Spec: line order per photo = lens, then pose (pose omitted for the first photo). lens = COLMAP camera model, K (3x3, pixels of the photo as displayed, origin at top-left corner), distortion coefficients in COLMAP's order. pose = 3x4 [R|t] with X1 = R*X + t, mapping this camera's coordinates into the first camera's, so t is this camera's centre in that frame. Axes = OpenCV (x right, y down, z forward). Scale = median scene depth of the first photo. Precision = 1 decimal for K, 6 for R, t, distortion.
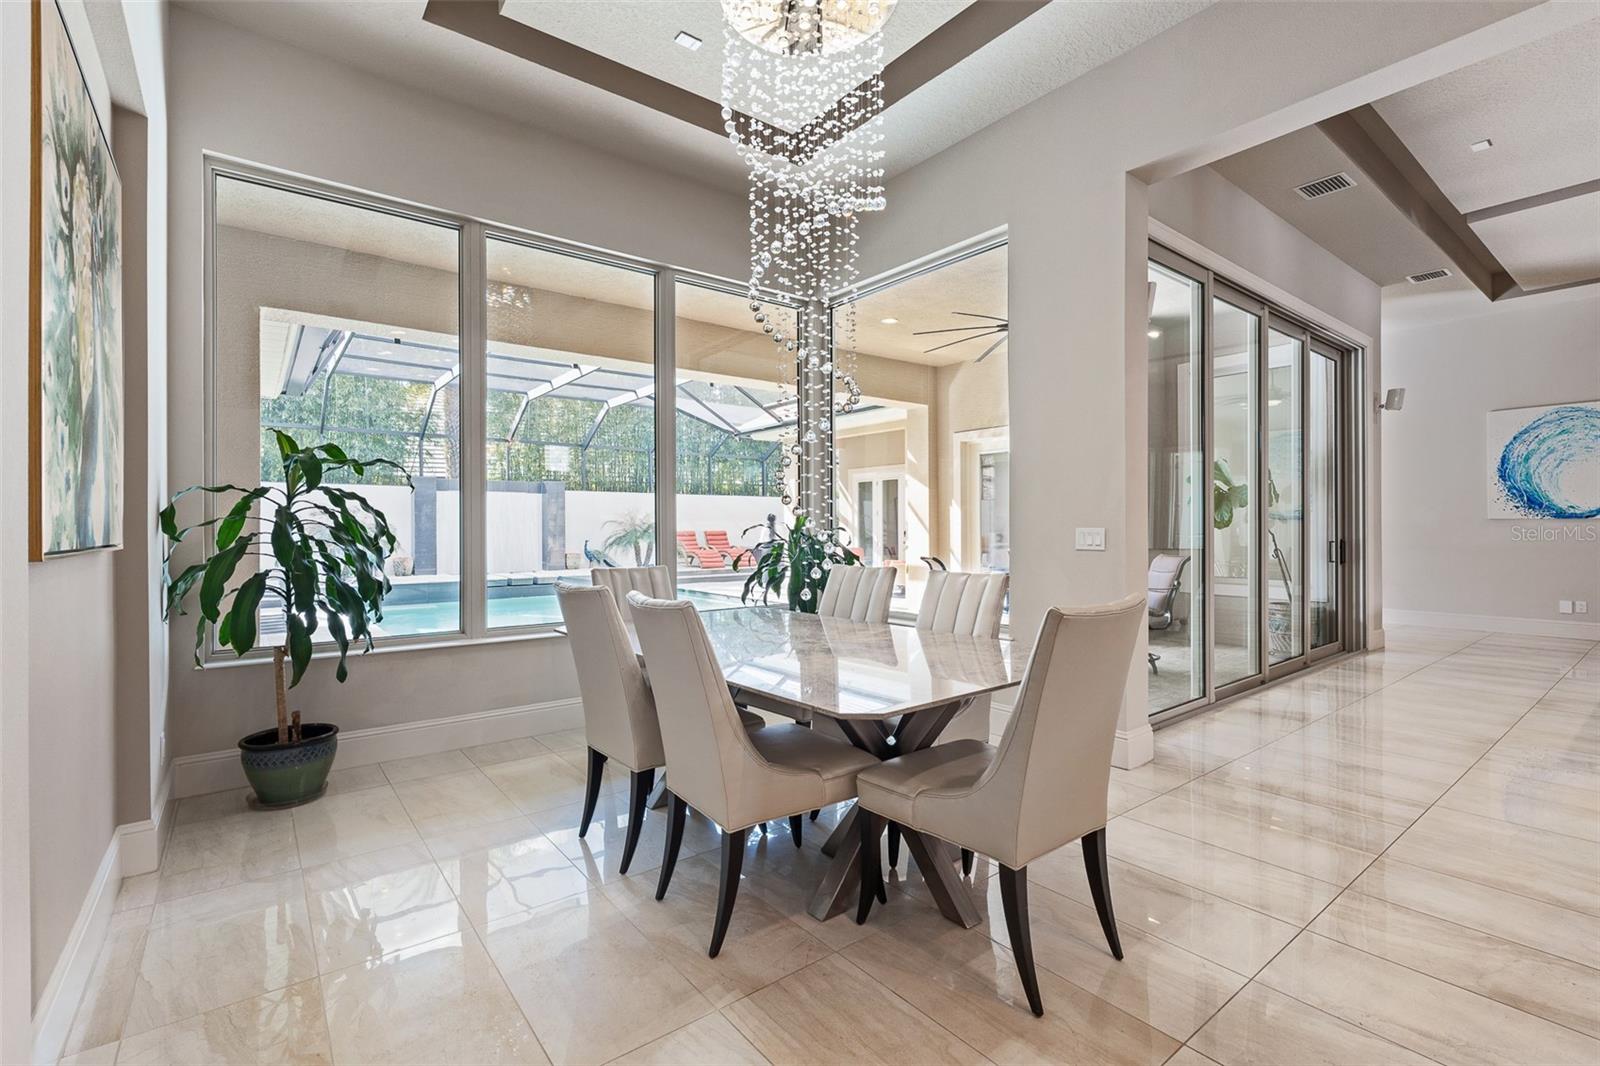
lens RADIAL K [[718.9, 0, 802.4], [0, 718.9, 525.5], [0, 0, 1]] dist [-0.005173, 0.002056]
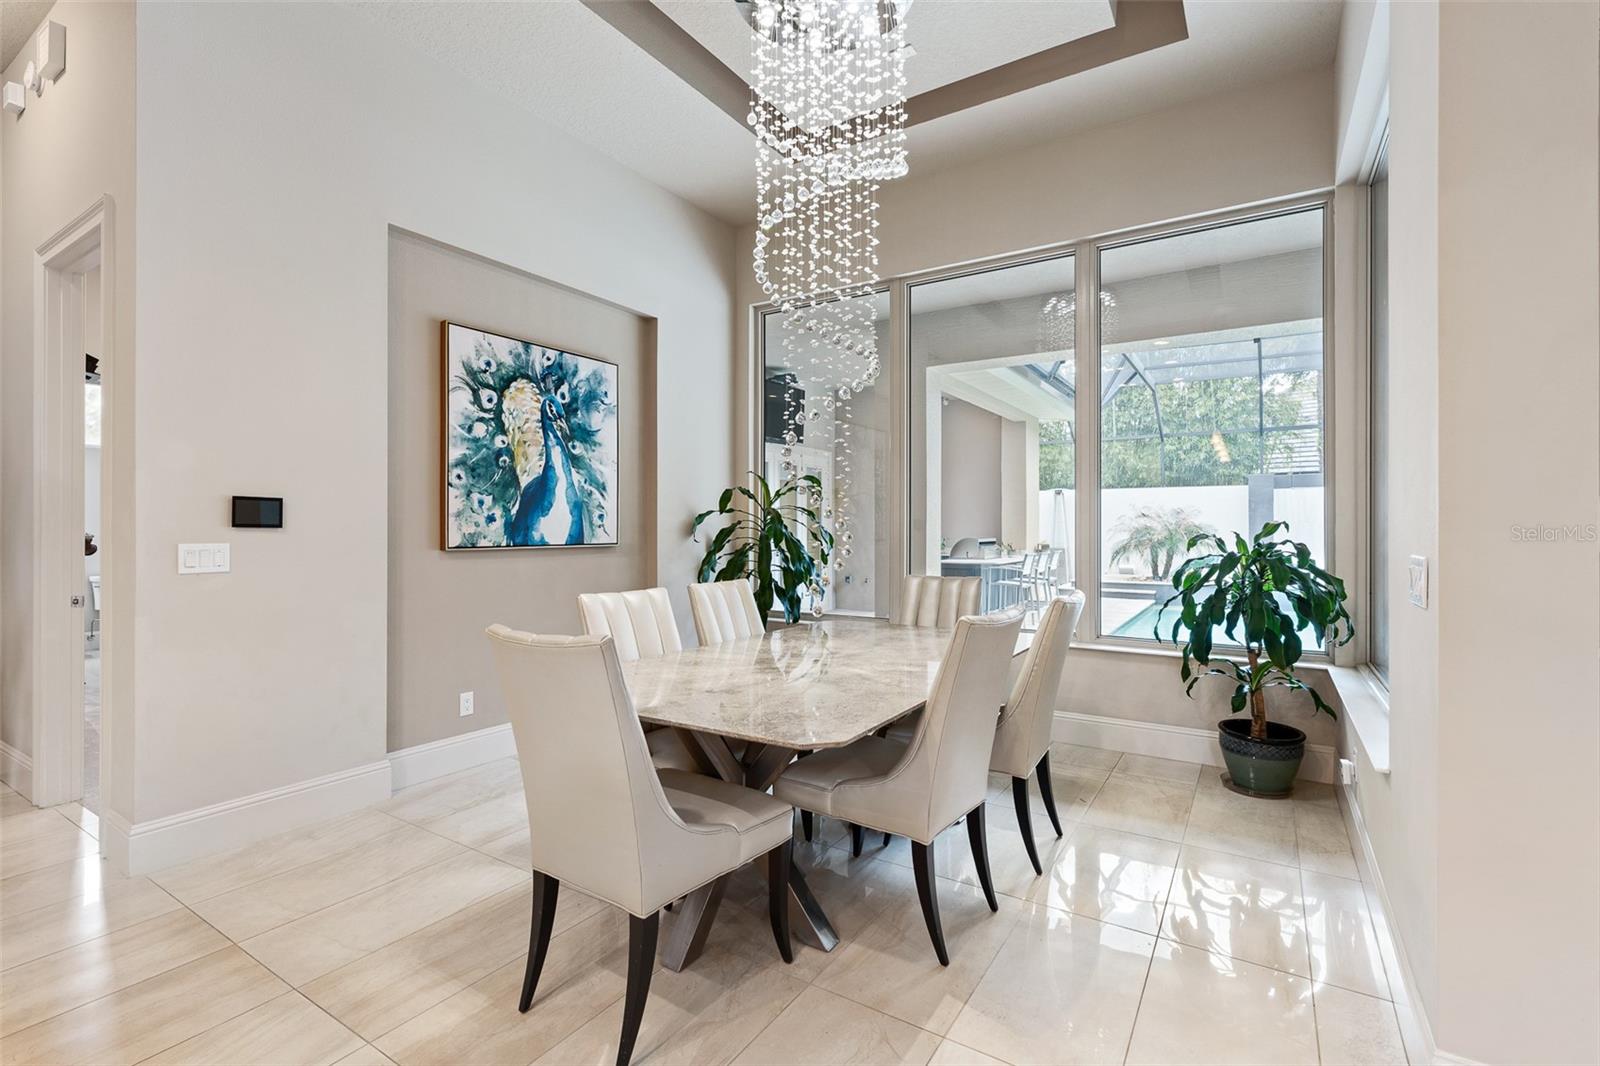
lens RADIAL K [[718.9, 0, 803.4], [0, 718.9, 528.5], [0, 0, 1]] dist [-0.005173, 0.002056]
pose [[0.332586, 0.006193, -0.943053, 0.326507], [0.001754, 0.999973, 0.007185, -0.008298], [0.943071, -0.004044, 0.332566, 0.235482]]
